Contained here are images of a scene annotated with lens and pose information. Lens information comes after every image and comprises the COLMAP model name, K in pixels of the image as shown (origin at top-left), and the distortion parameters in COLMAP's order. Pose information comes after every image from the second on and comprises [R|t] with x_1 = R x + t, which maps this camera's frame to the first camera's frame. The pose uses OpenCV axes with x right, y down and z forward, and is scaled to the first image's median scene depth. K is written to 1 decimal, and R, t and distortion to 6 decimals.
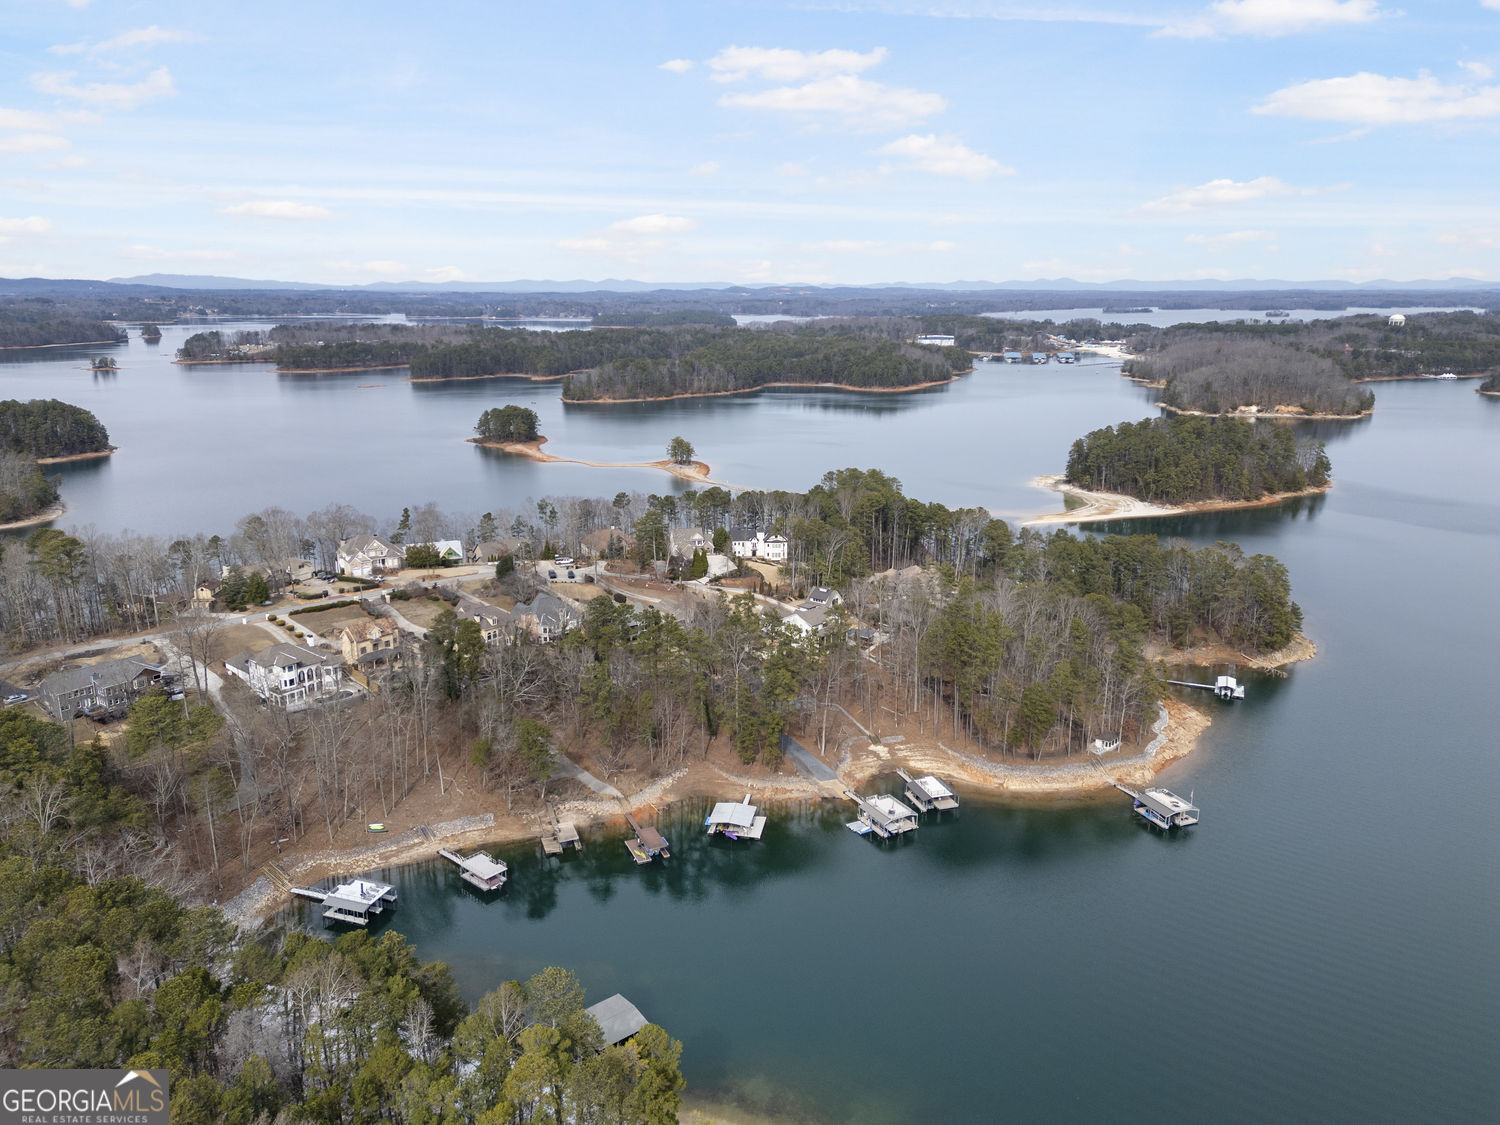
lens RADIAL K [[1043.0, 0, 748.5], [0, 1043.0, 552.4], [0, 0, 1]] dist [0.089521, -0.094326]
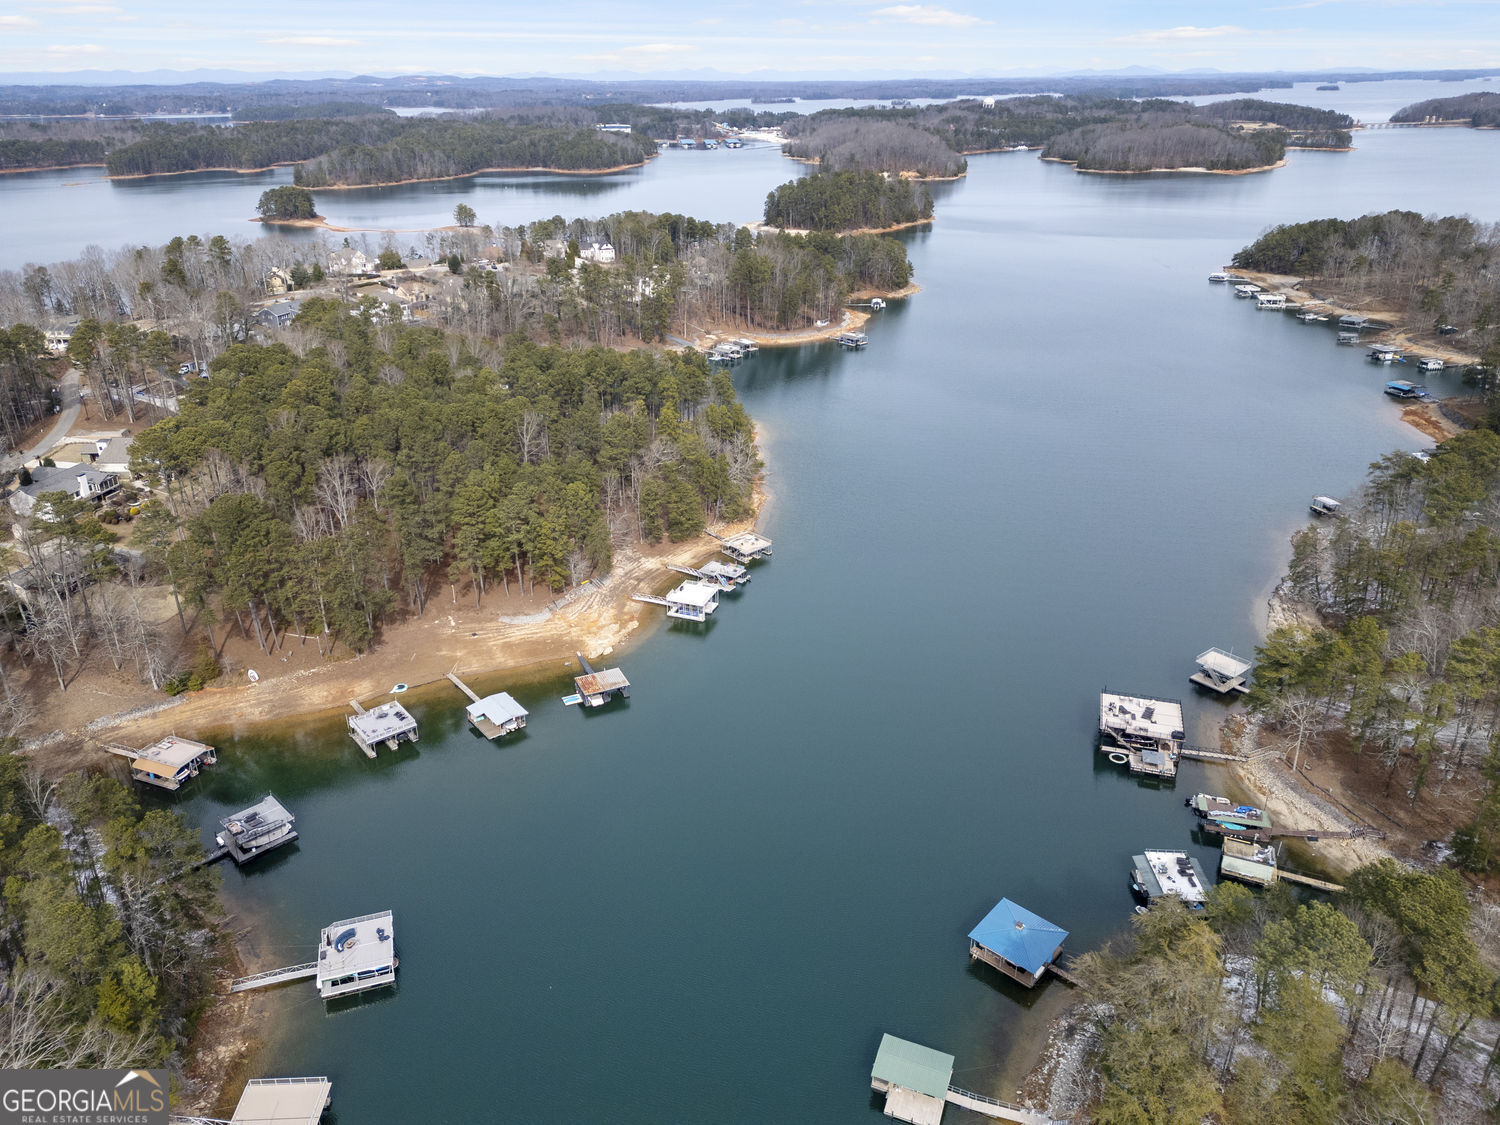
lens RADIAL K [[1043.0, 0, 748.5], [0, 1043.0, 552.4], [0, 0, 1]] dist [0.089521, -0.094326]
pose [[0.949482, -0.136755, 0.282458, -0.078552], [0.085740, 0.978857, 0.185707, 0.045061], [-0.301882, -0.152107, 0.941133, -0.167597]]
